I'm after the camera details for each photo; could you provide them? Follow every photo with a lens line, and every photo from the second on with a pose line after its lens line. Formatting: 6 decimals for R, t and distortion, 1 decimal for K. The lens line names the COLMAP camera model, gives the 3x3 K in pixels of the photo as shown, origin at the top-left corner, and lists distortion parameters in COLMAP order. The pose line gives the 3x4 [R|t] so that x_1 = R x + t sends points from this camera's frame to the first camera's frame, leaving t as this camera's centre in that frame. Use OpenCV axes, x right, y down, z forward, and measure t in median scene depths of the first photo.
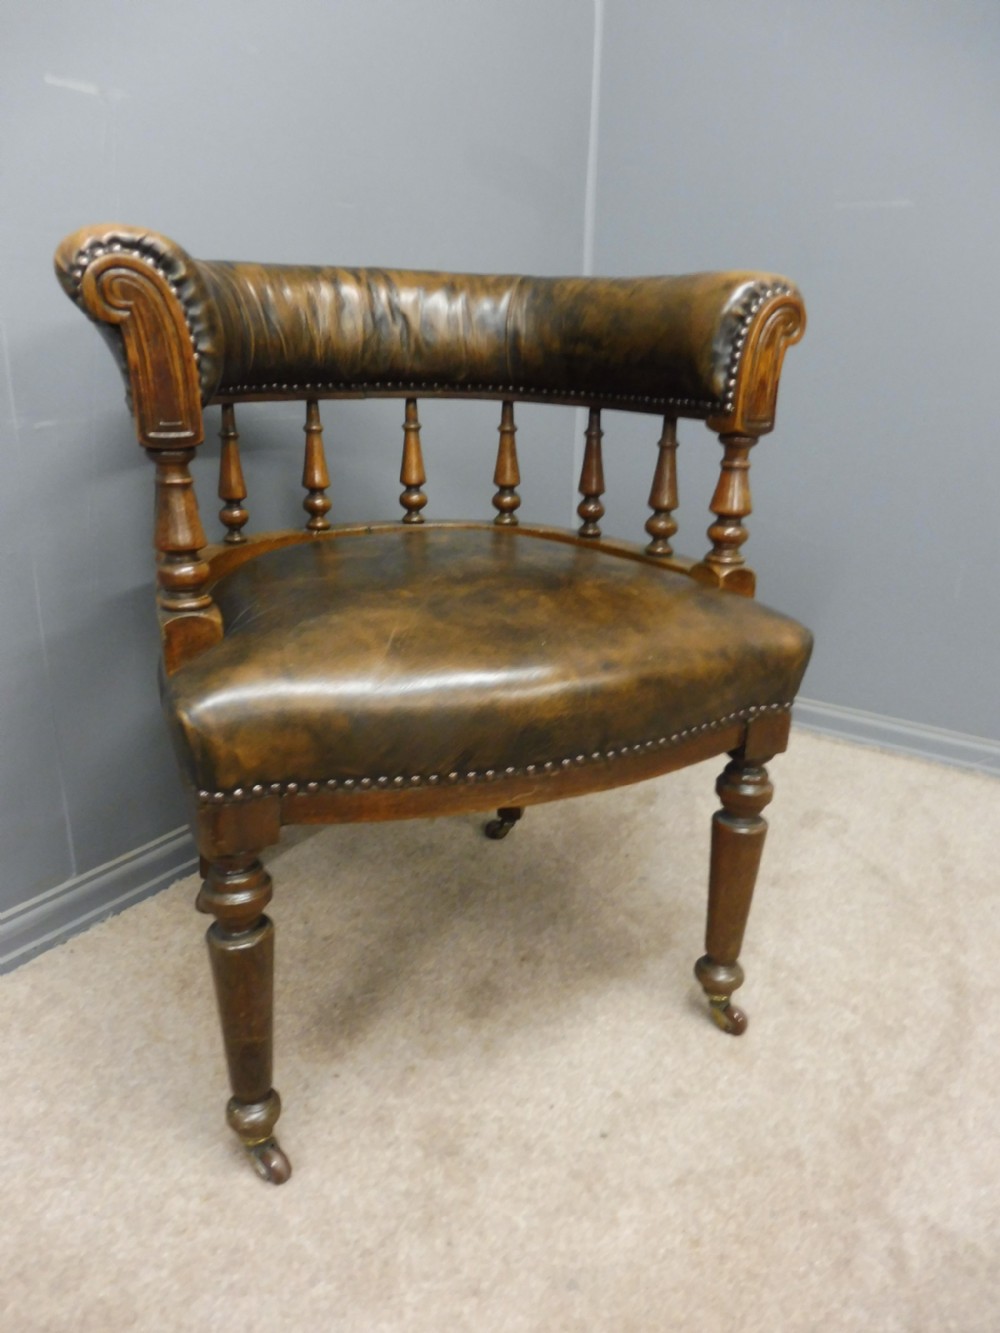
lens RADIAL K [[967.8, 0, 495.4], [0, 967.8, 662.9], [0, 0, 1]] dist [-0.074055, 0.041494]
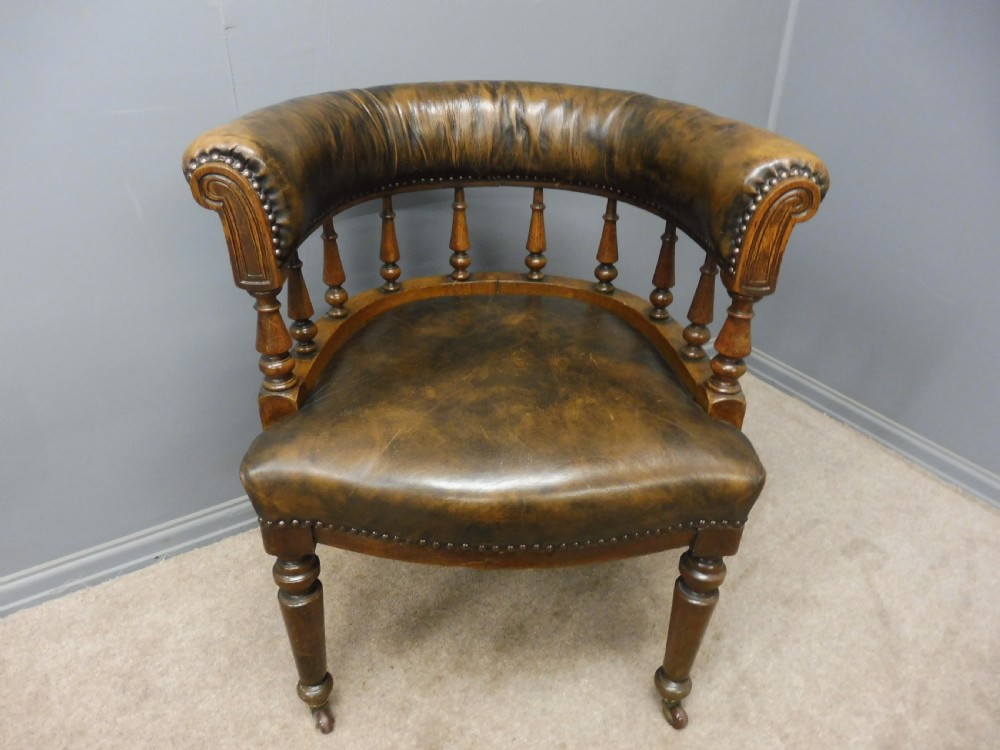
lens RADIAL K [[726.0, 0, 505.2], [0, 726.0, 376.8], [0, 0, 1]] dist [-0.074055, 0.041494]
pose [[0.921313, 0.193089, -0.337489, 0.285012], [-0.126024, 0.969415, 0.210603, -0.268464], [0.367831, -0.151500, 0.917468, 0.088546]]
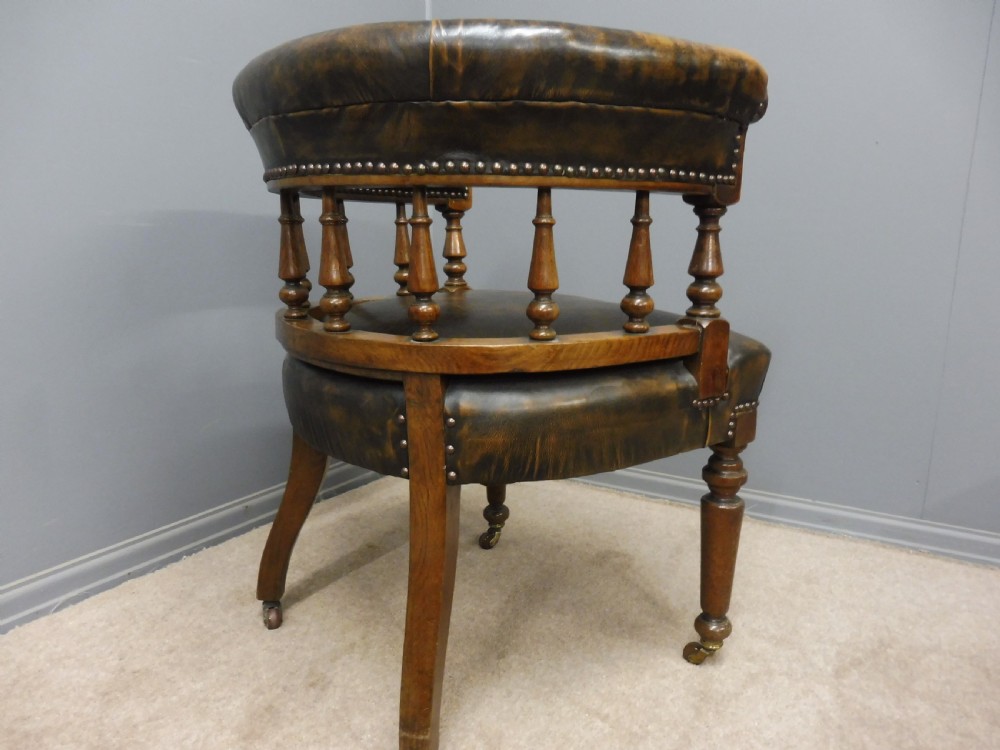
lens RADIAL K [[726.0, 0, 504.9], [0, 726.0, 384.3], [0, 0, 1]] dist [-0.074055, 0.041494]
pose [[0.997018, -0.020761, 0.074329, 0.227280], [0.029942, 0.991752, -0.124625, 0.087928], [-0.071128, 0.126479, 0.989416, 0.153709]]
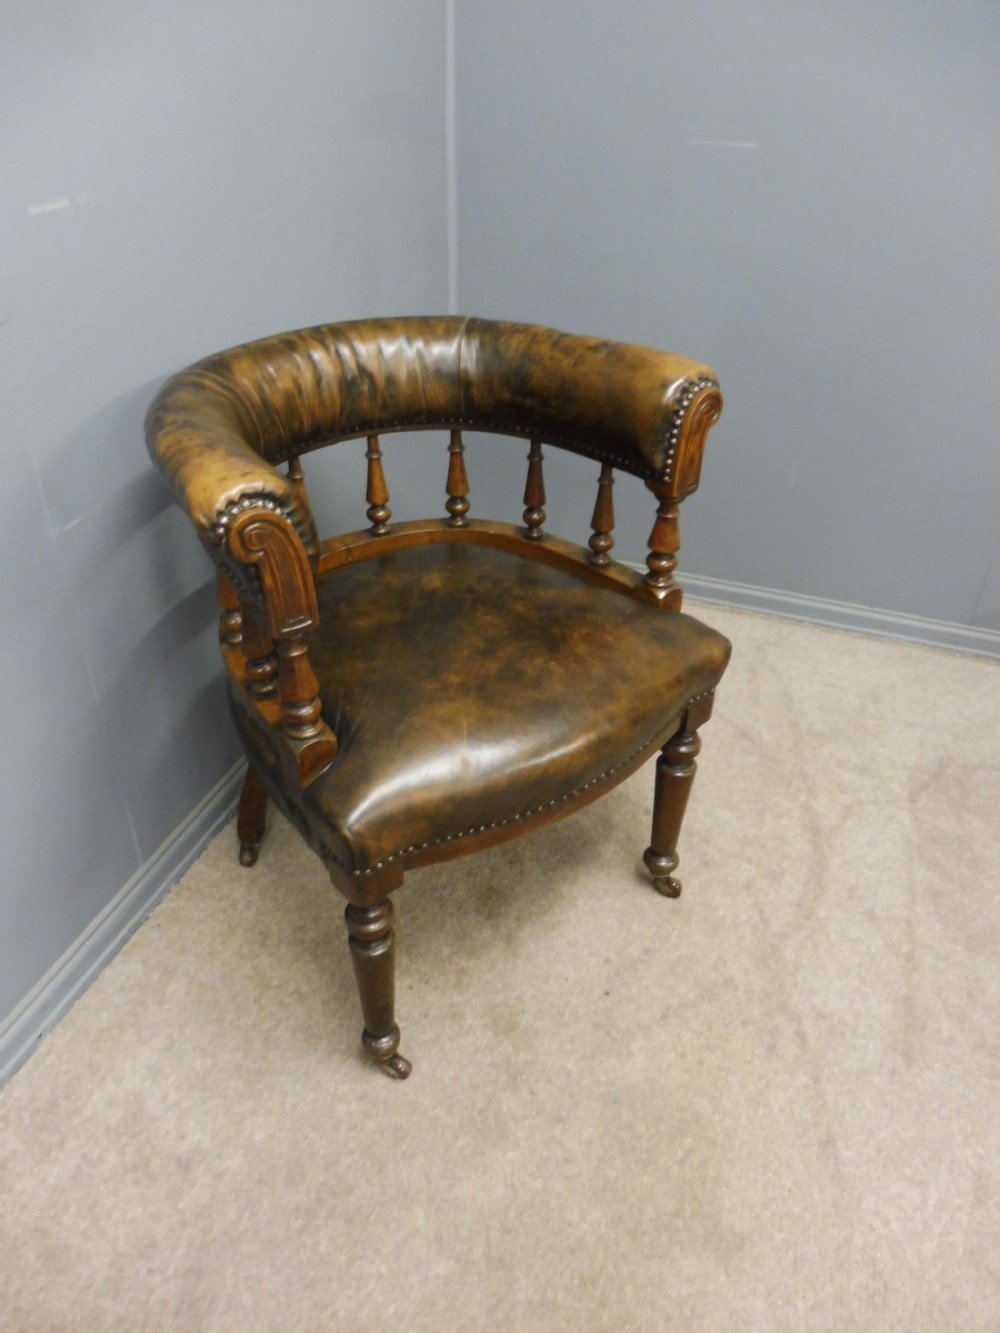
lens RADIAL K [[967.8, 0, 495.0], [0, 967.8, 654.9], [0, 0, 1]] dist [-0.074055, 0.041494]
pose [[0.972235, -0.139083, 0.188189, -0.234465], [0.085038, 0.959214, 0.269587, -0.376407], [-0.218009, -0.246099, 0.944409, -0.205231]]
